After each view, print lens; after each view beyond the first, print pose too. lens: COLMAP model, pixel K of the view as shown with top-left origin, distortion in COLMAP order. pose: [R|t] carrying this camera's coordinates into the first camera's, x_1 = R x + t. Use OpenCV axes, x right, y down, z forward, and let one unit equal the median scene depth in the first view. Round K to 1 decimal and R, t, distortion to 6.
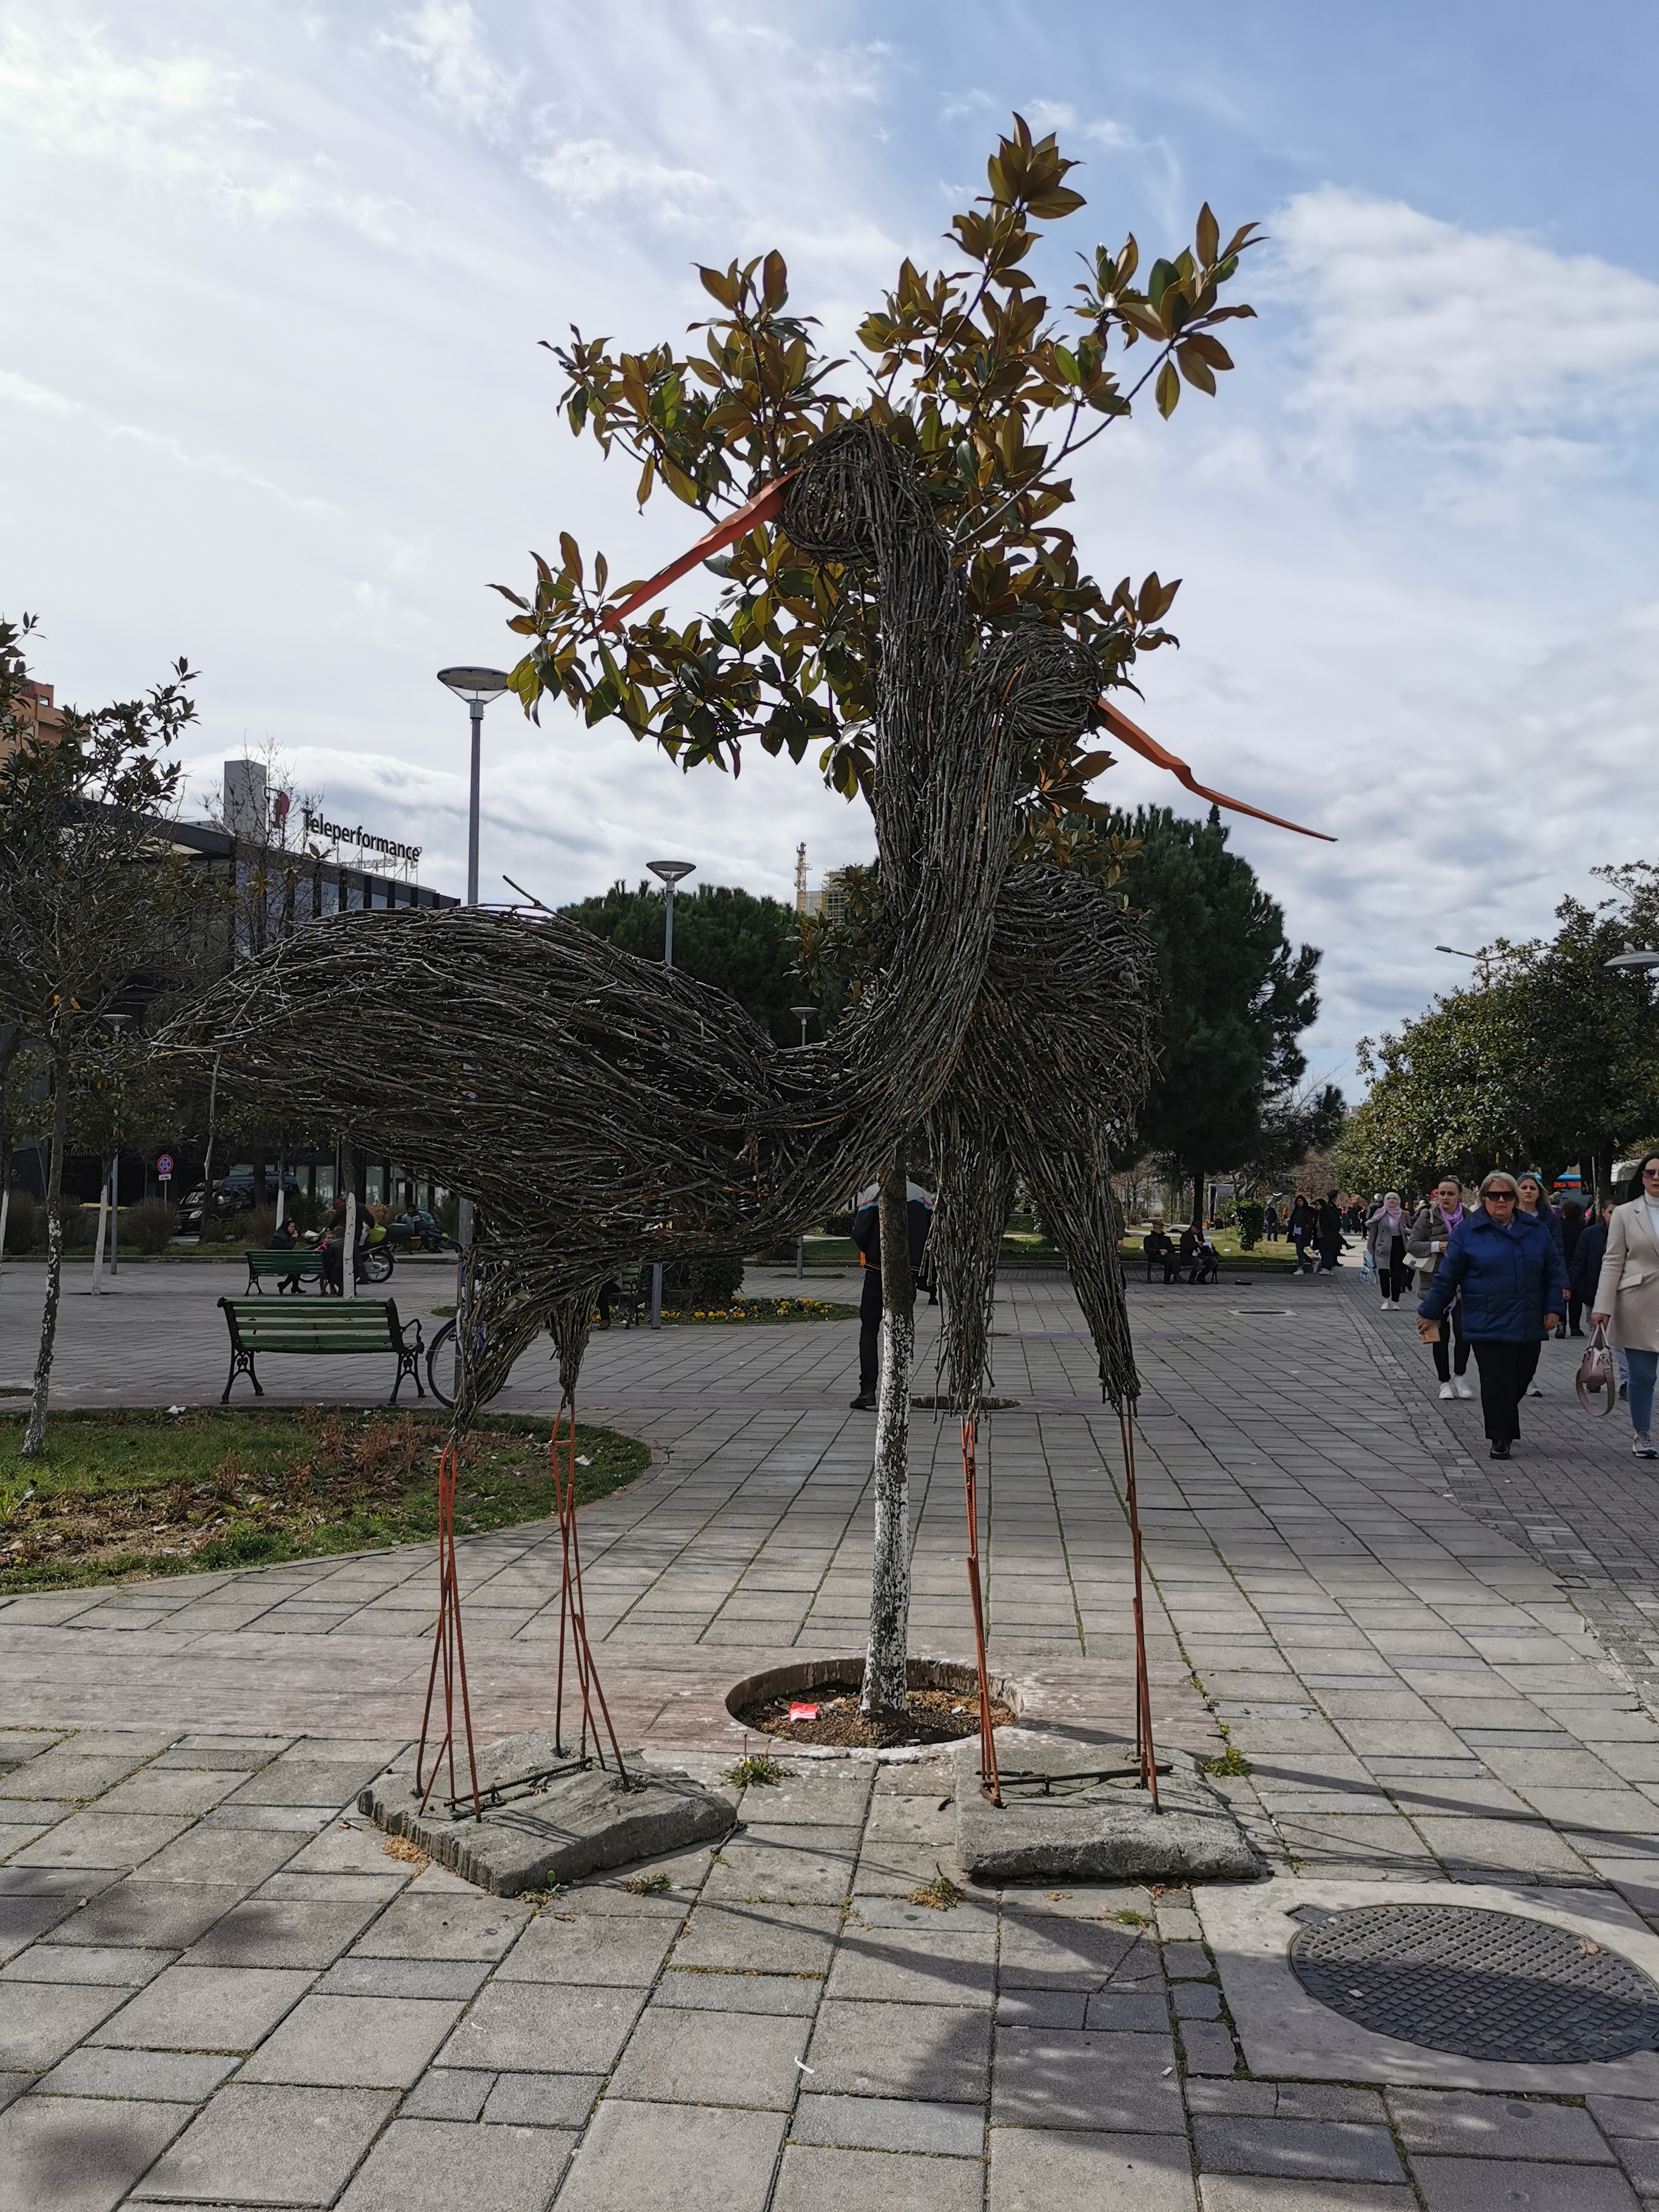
lens RADIAL K [[1754.2, 0, 823.9], [0, 1754.2, 1112.0], [0, 0, 1]] dist [0.050605, 0.000013]
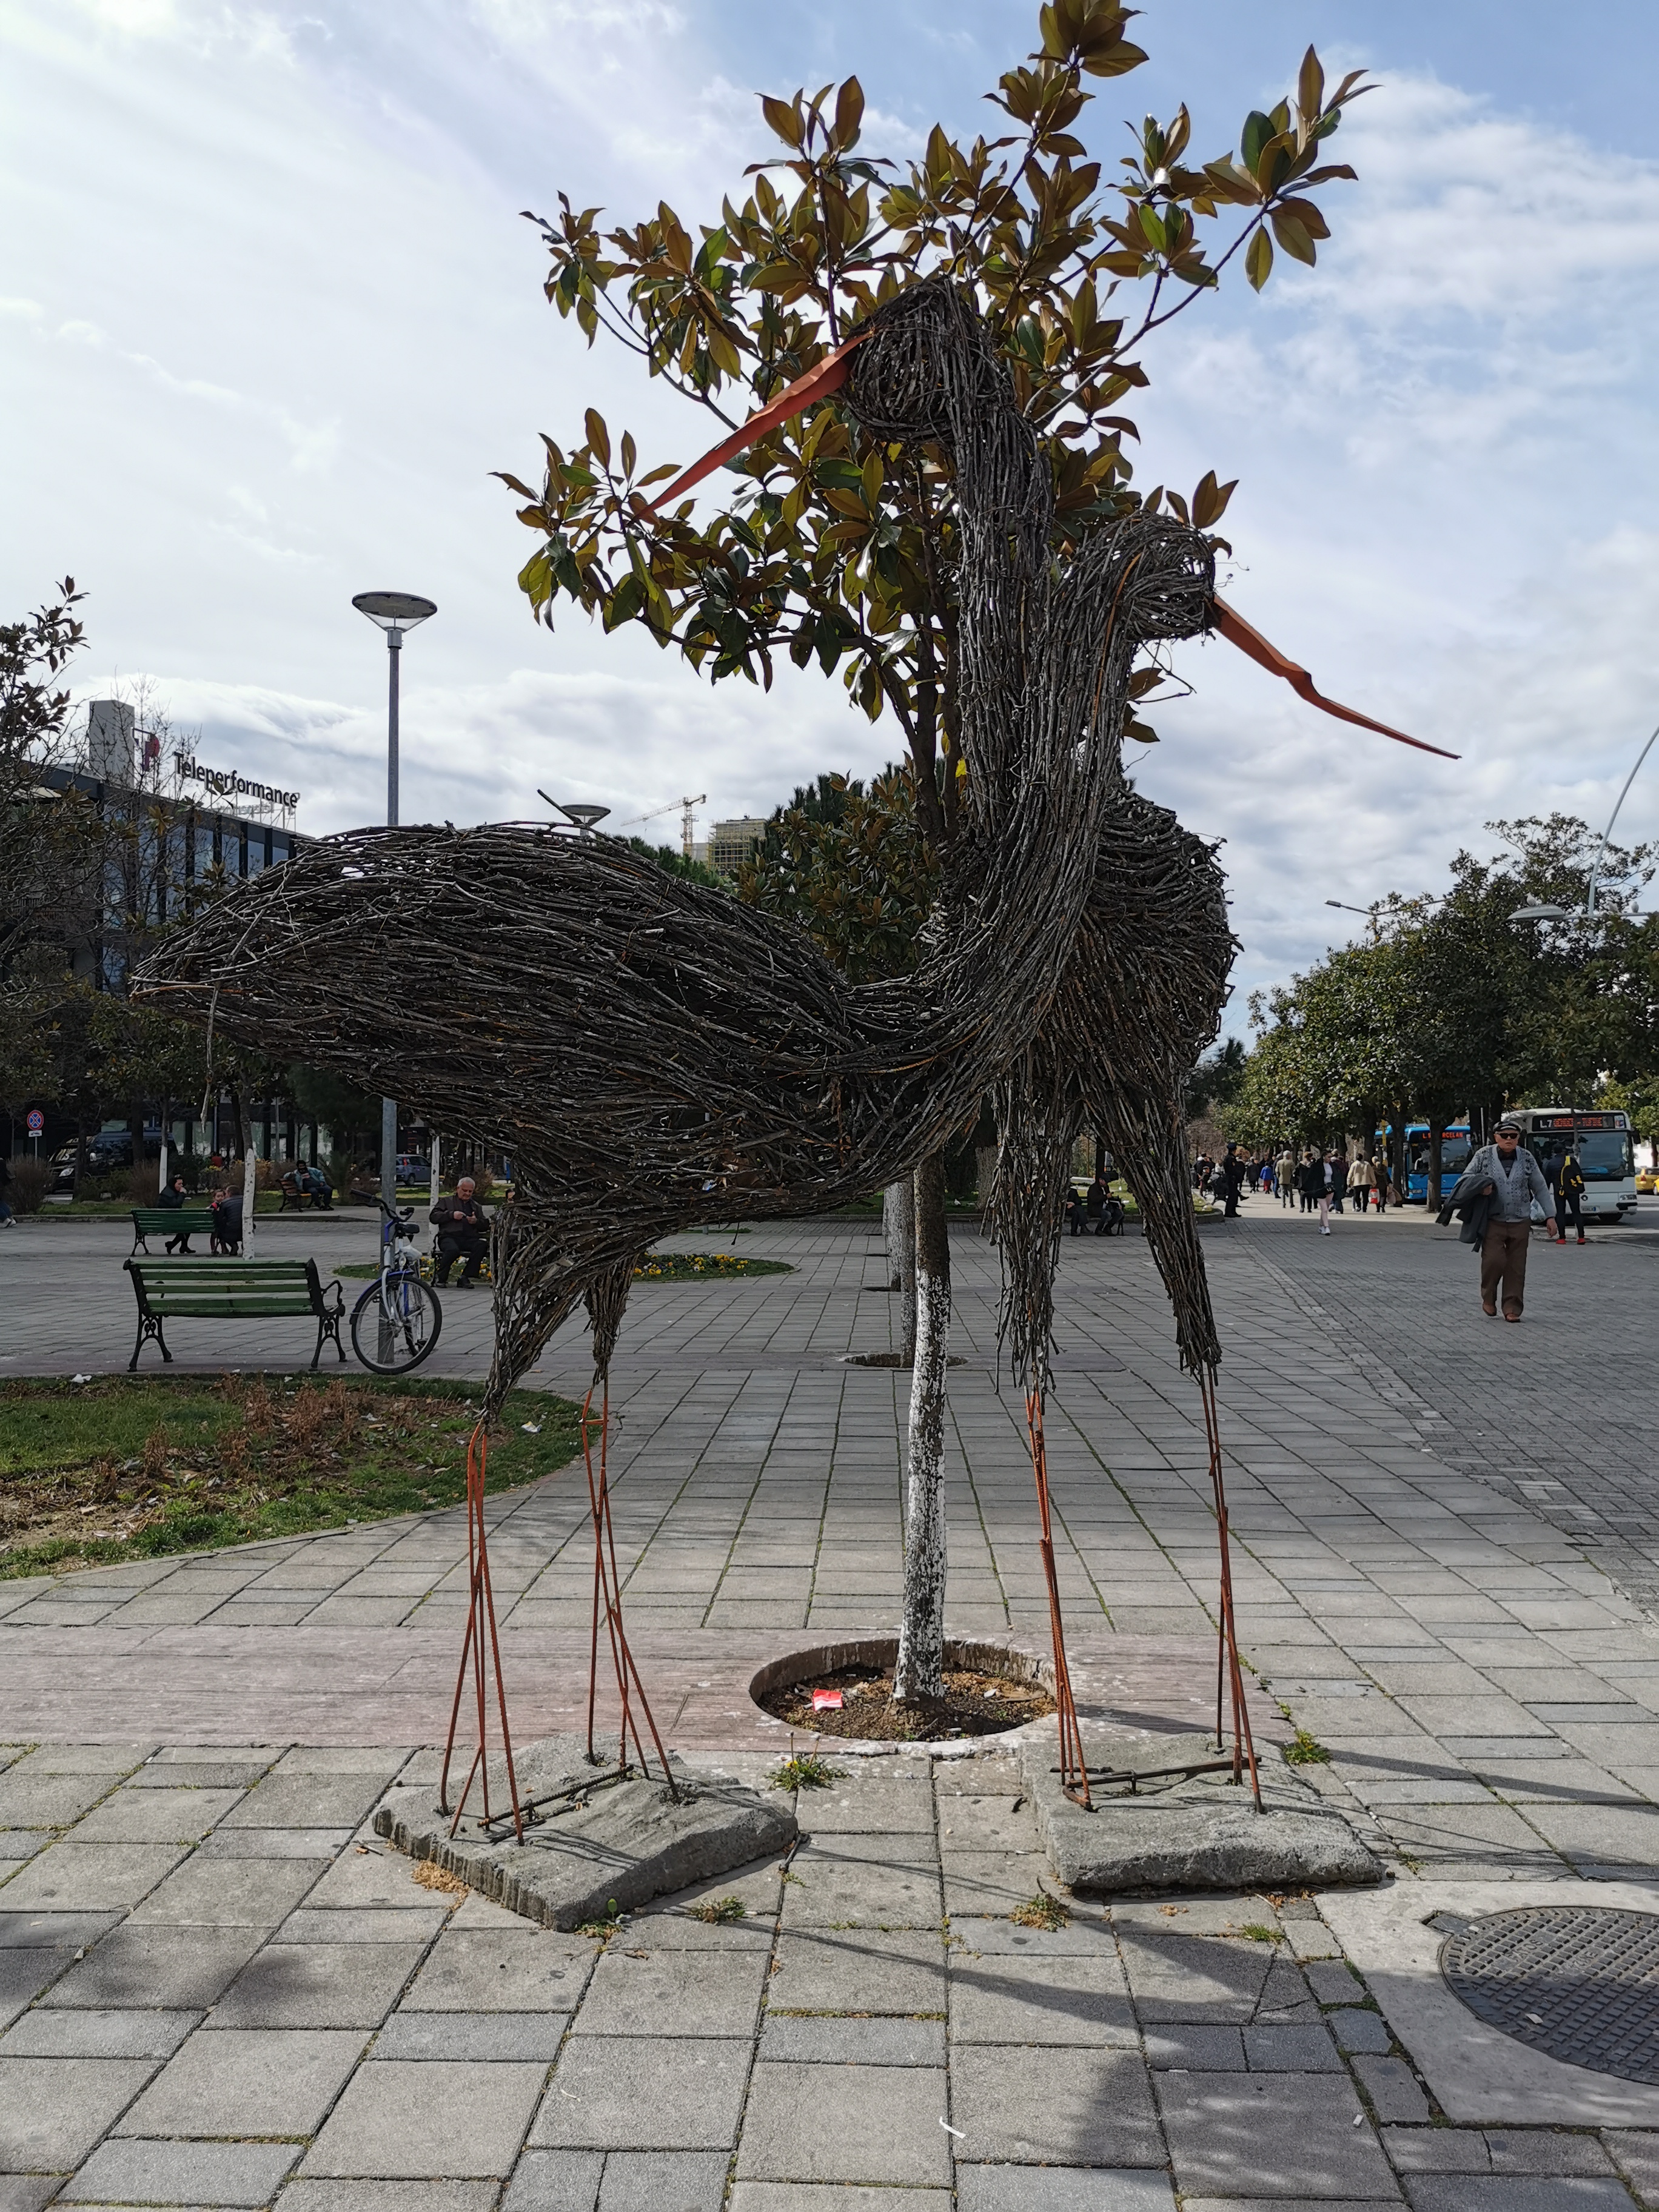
lens RADIAL K [[1754.2, 0, 830.3], [0, 1754.2, 1114.5], [0, 0, 1]] dist [0.050605, 0.000013]
pose [[0.997609, -0.003243, 0.069039, -0.084756], [0.001340, 0.999618, 0.027594, 0.004586], [-0.069102, -0.027436, 0.997232, 0.086819]]
